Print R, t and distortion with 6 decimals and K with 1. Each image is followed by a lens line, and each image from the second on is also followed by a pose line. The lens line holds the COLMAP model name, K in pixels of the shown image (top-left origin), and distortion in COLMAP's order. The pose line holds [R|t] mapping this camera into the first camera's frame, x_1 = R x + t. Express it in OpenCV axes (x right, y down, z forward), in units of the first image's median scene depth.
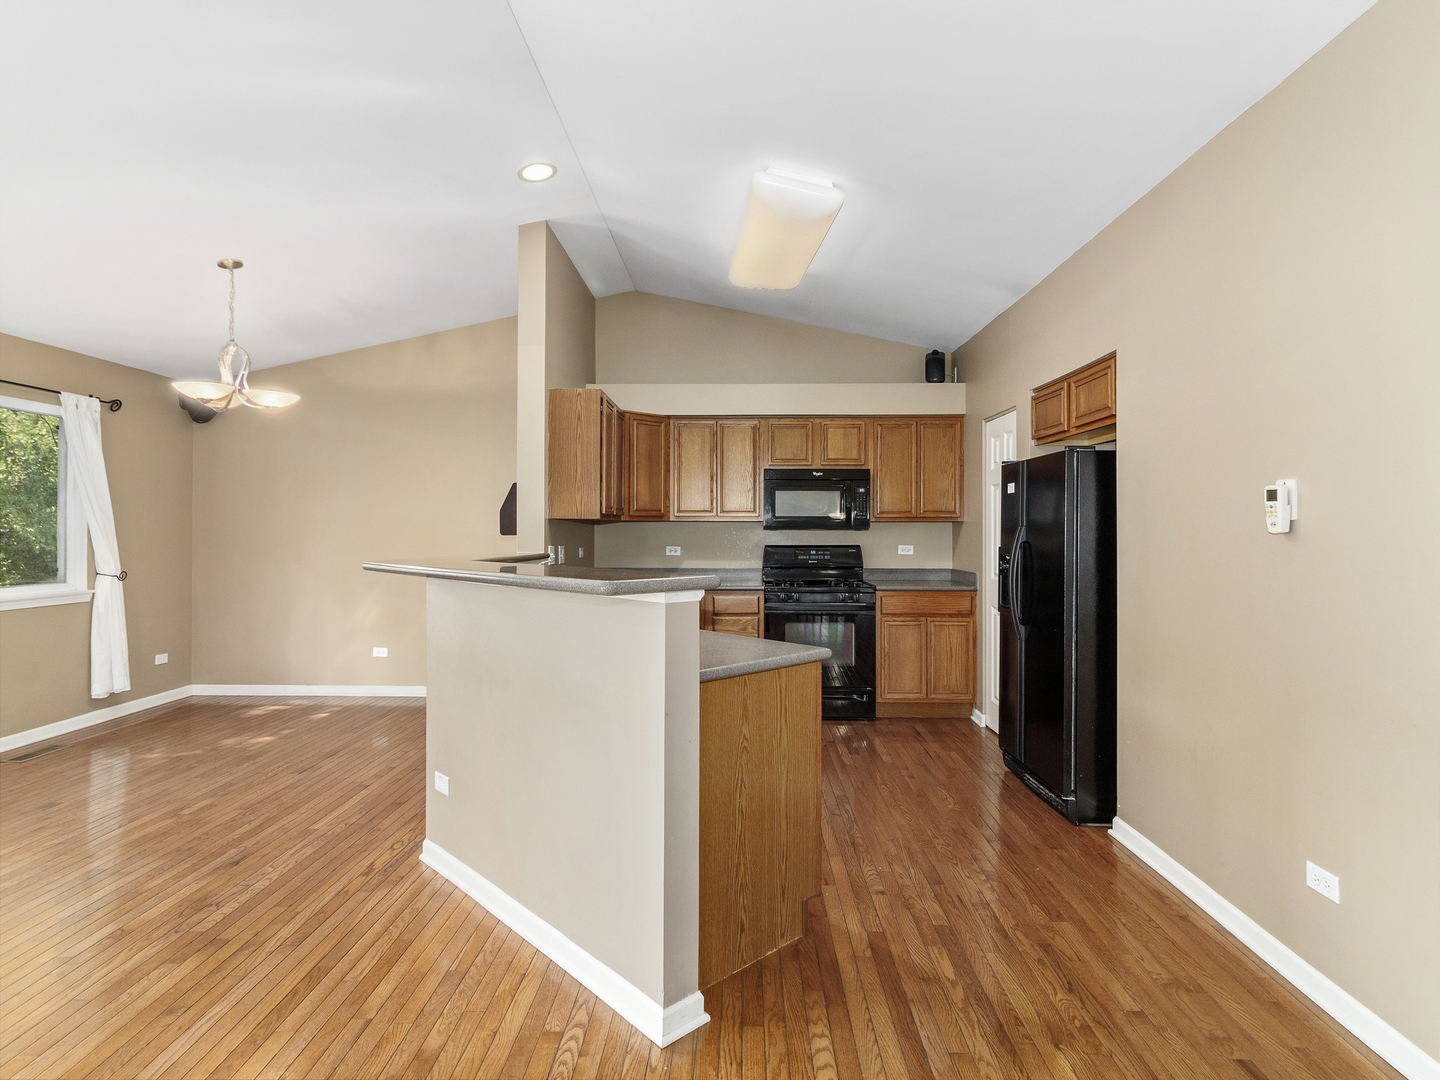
lens RADIAL K [[749.3, 0, 721.9], [0, 749.3, 531.0], [0, 0, 1]] dist [-0.004021, 0.002718]
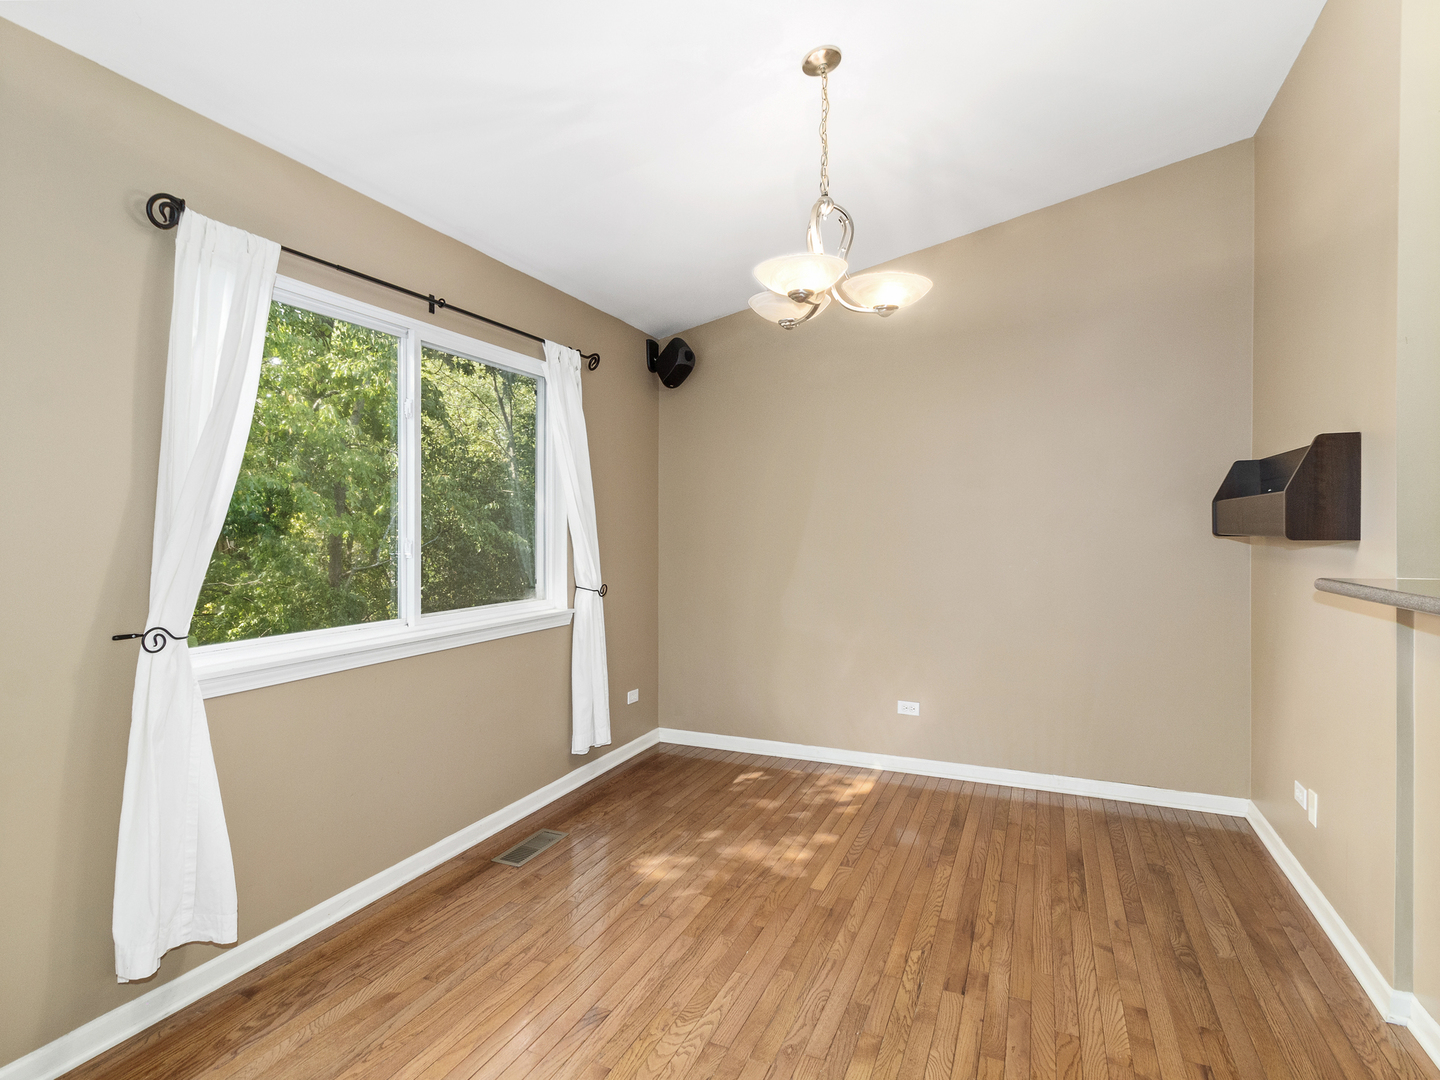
lens RADIAL K [[749.3, 0, 727.6], [0, 749.3, 532.1], [0, 0, 1]] dist [-0.004021, 0.002718]
pose [[0.929175, 0.002602, -0.369630, -0.402855], [-0.001199, 0.999991, 0.004025, -0.000596], [0.369637, -0.003297, 0.929170, 0.347931]]
